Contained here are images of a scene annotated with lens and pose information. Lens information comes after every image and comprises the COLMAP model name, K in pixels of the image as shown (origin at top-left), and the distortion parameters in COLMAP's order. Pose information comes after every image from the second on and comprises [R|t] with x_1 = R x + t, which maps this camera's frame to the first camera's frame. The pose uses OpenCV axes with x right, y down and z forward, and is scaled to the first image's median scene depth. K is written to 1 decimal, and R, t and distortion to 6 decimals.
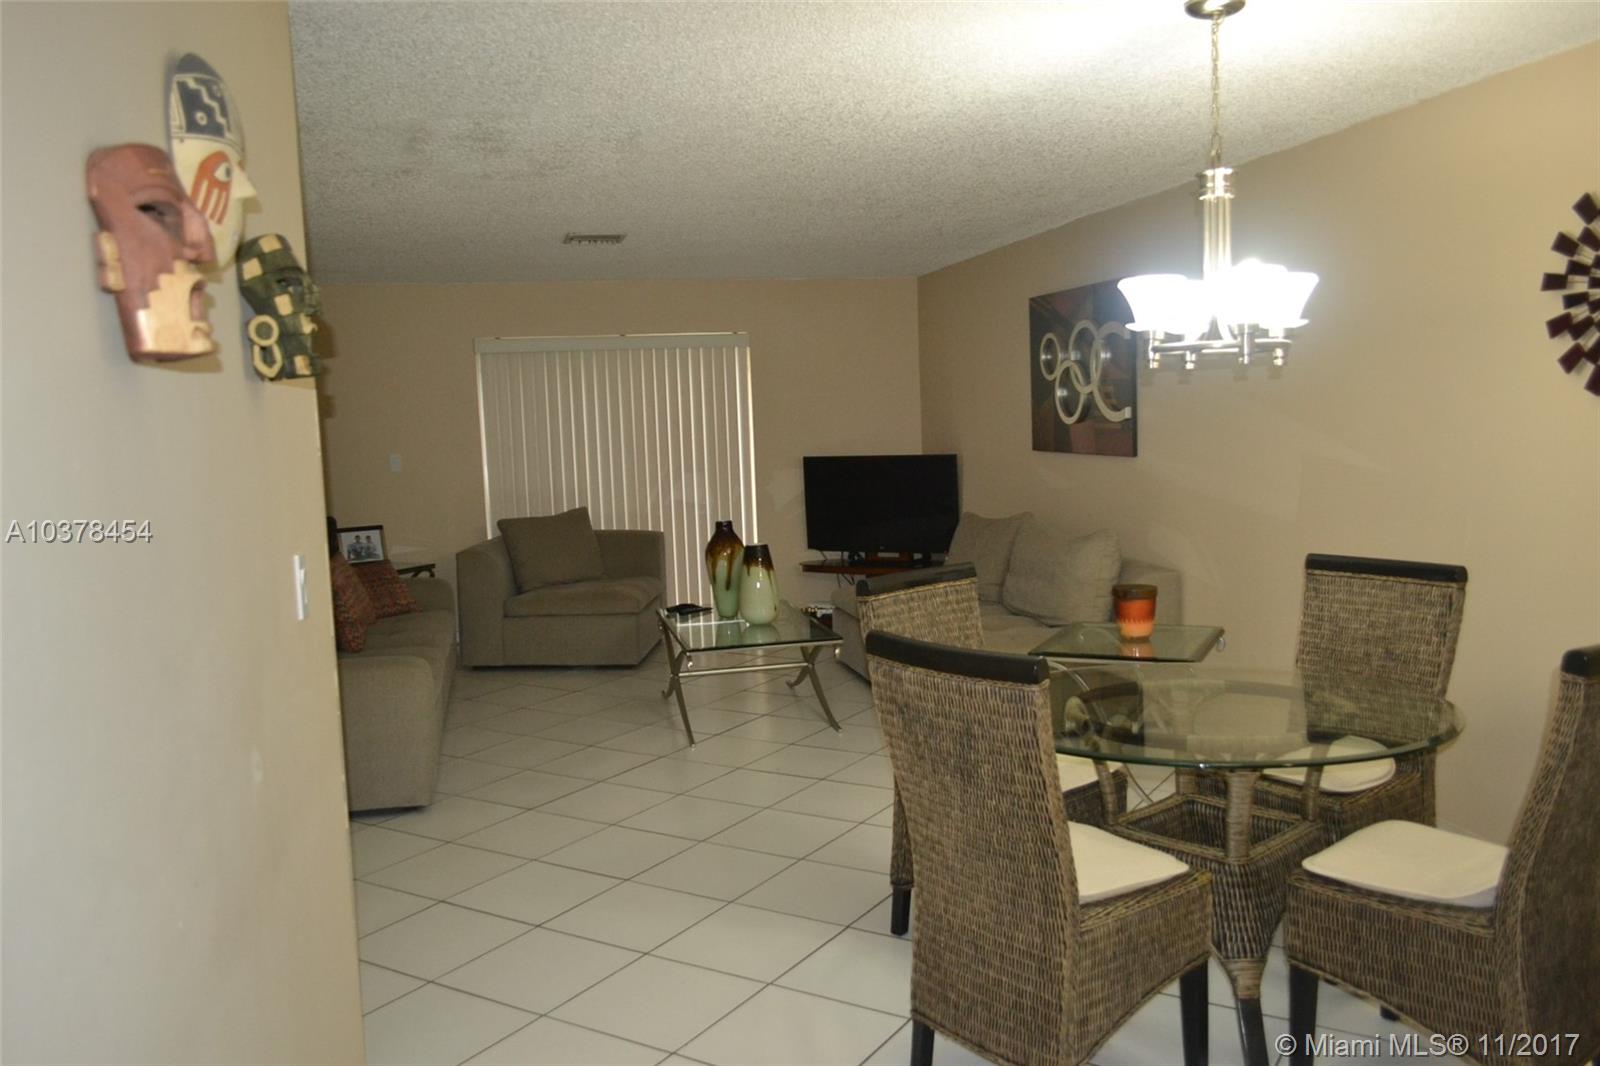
lens RADIAL K [[1279.4, 0, 768.1], [0, 1279.4, 532.5], [0, 0, 1]] dist [-0.015312, -0.007256]
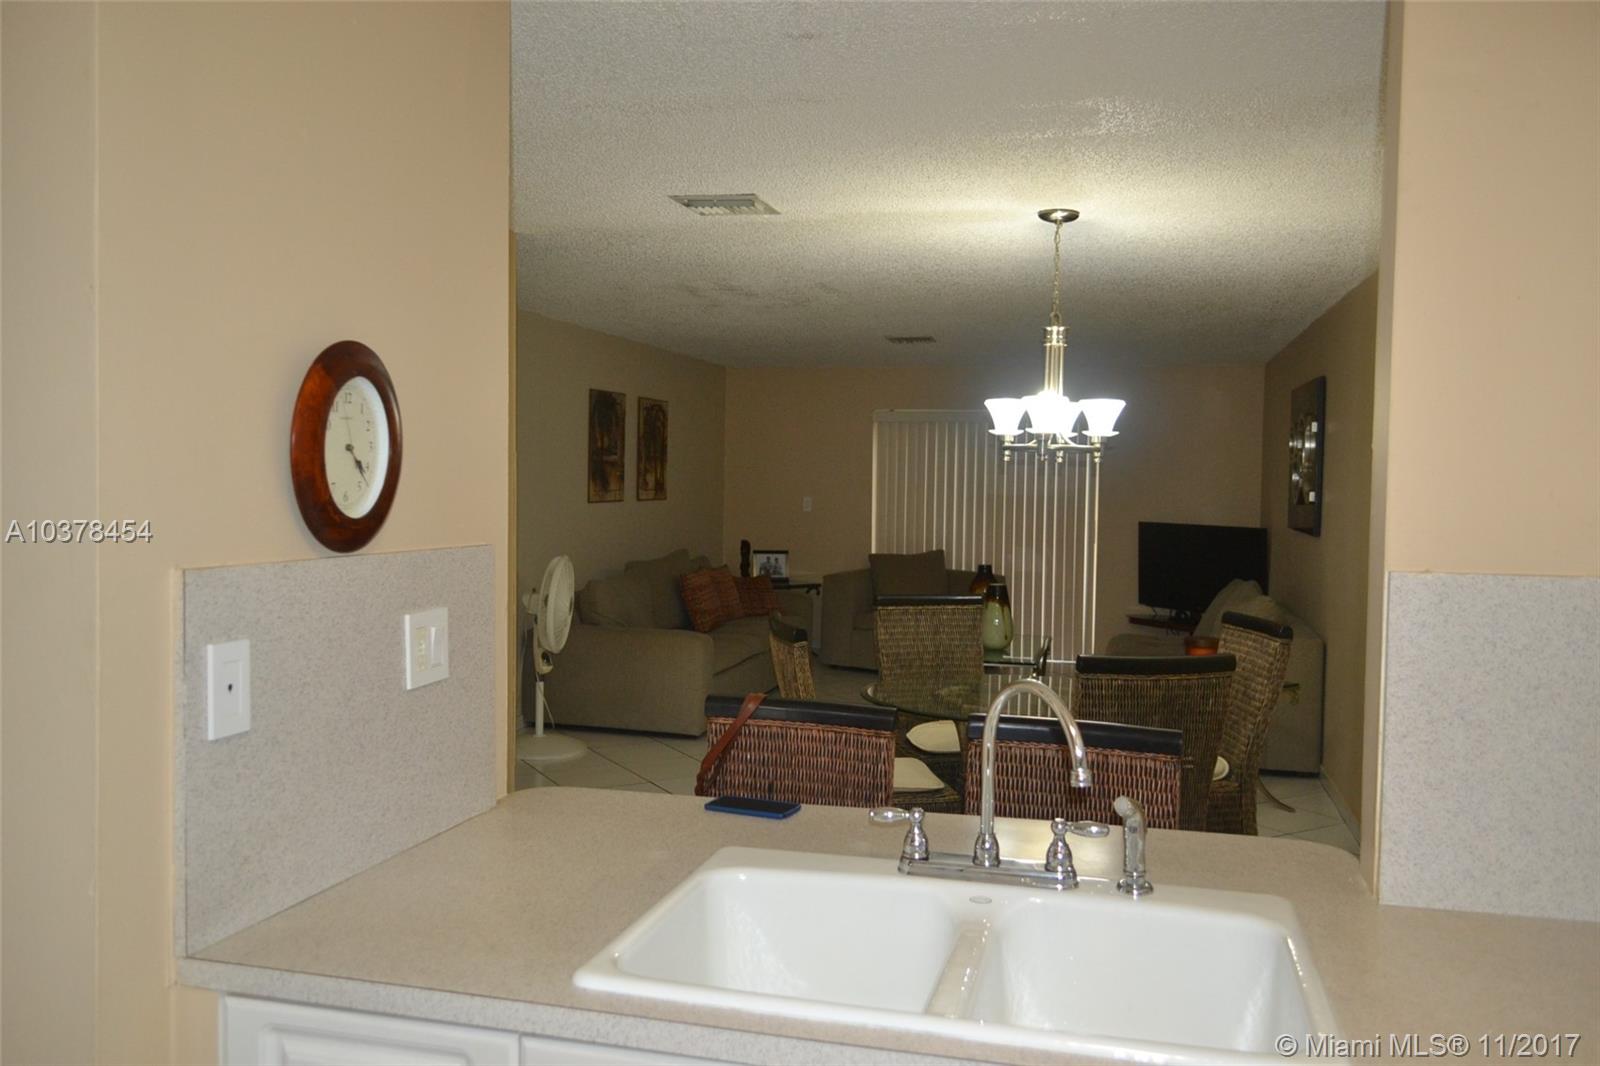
lens RADIAL K [[1277.3, 0, 799.5], [0, 1277.3, 537.7], [0, 0, 1]] dist [-0.019427, 0.002380]
pose [[0.892425, 0.075142, -0.444895, 0.305147], [-0.092913, 0.995507, -0.018237, 0.003842], [0.441526, 0.057612, 0.895397, -0.170405]]
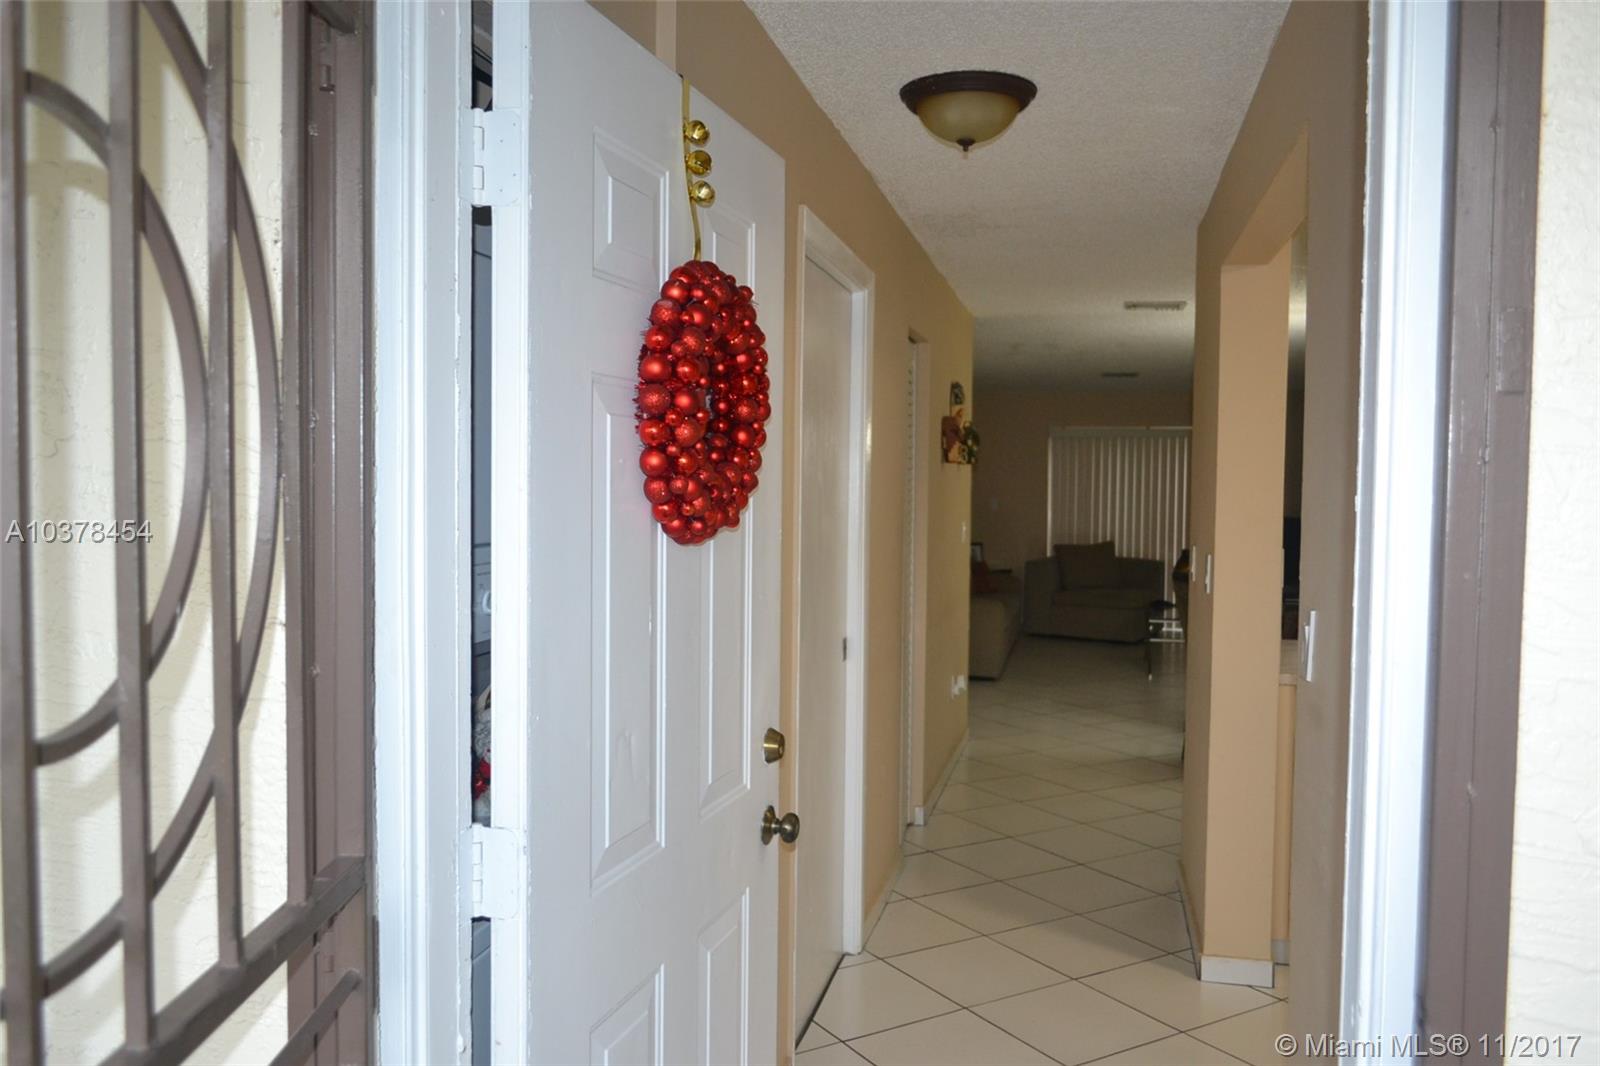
lens RADIAL K [[1277.3, 0, 799.5], [0, 1277.3, 537.7], [0, 0, 1]] dist [-0.019427, 0.002380]
pose [[0.906574, 0.064425, -0.417101, 0.166008], [-0.083138, 0.996177, -0.026835, 0.052576], [0.413778, 0.059005, 0.908464, -0.581868]]
